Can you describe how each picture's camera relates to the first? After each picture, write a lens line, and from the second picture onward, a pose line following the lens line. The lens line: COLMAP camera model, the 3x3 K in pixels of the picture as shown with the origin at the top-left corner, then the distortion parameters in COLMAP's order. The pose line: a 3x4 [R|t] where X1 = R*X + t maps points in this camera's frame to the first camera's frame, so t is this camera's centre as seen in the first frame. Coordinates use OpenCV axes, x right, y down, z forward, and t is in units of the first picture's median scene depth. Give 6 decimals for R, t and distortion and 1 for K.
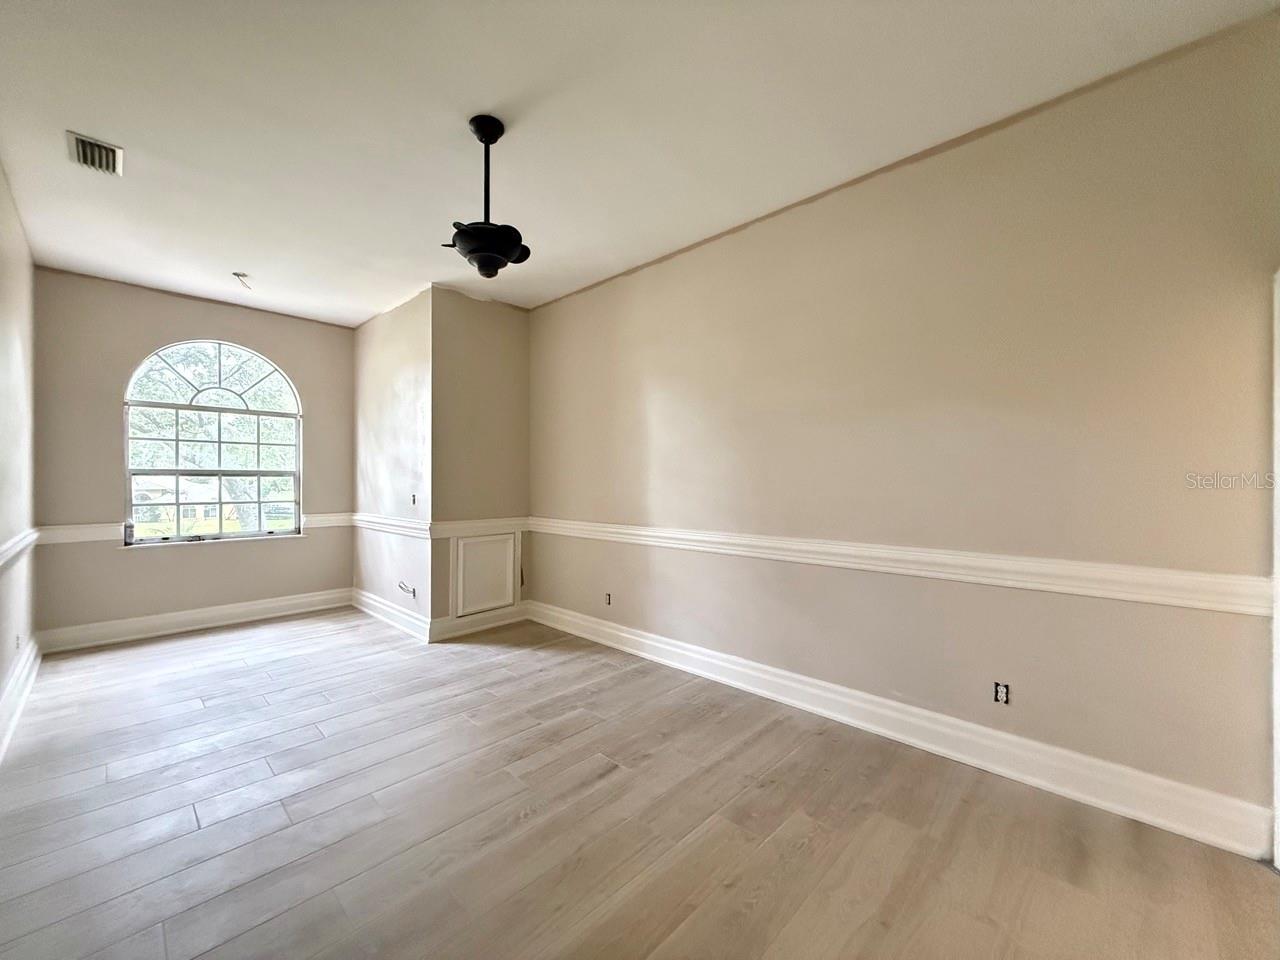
lens RADIAL K [[509.8, 0, 637.2], [0, 509.8, 483.0], [0, 0, 1]] dist [-0.001298, 0.000023]
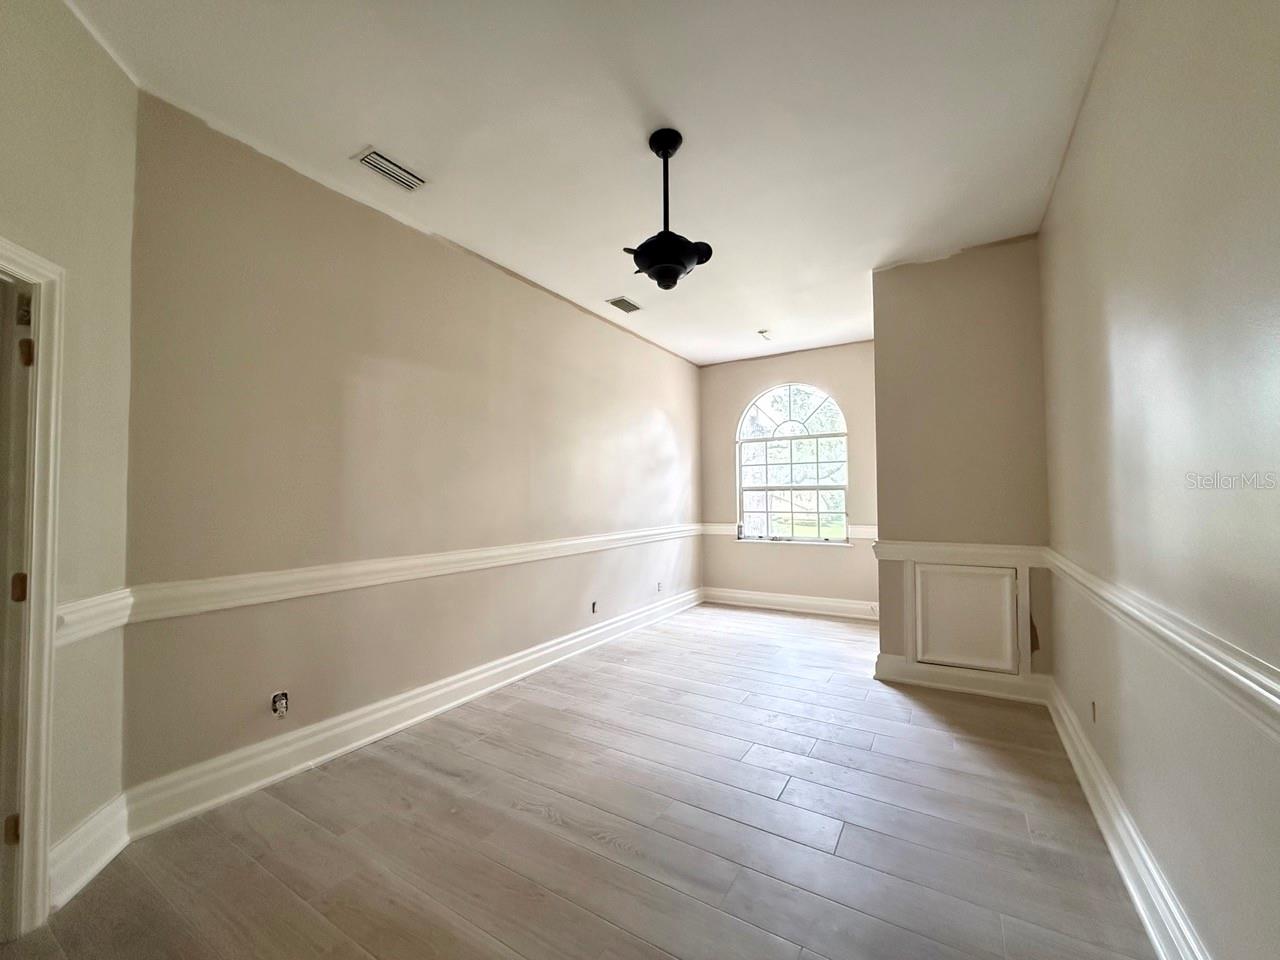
lens RADIAL K [[509.8, 0, 637.3], [0, 509.8, 483.4], [0, 0, 1]] dist [-0.001298, 0.000023]
pose [[0.211047, -0.027234, -0.977096, 0.344245], [0.003369, 0.999626, -0.027135, 0.001203], [0.977470, 0.002435, 0.211060, 0.386794]]
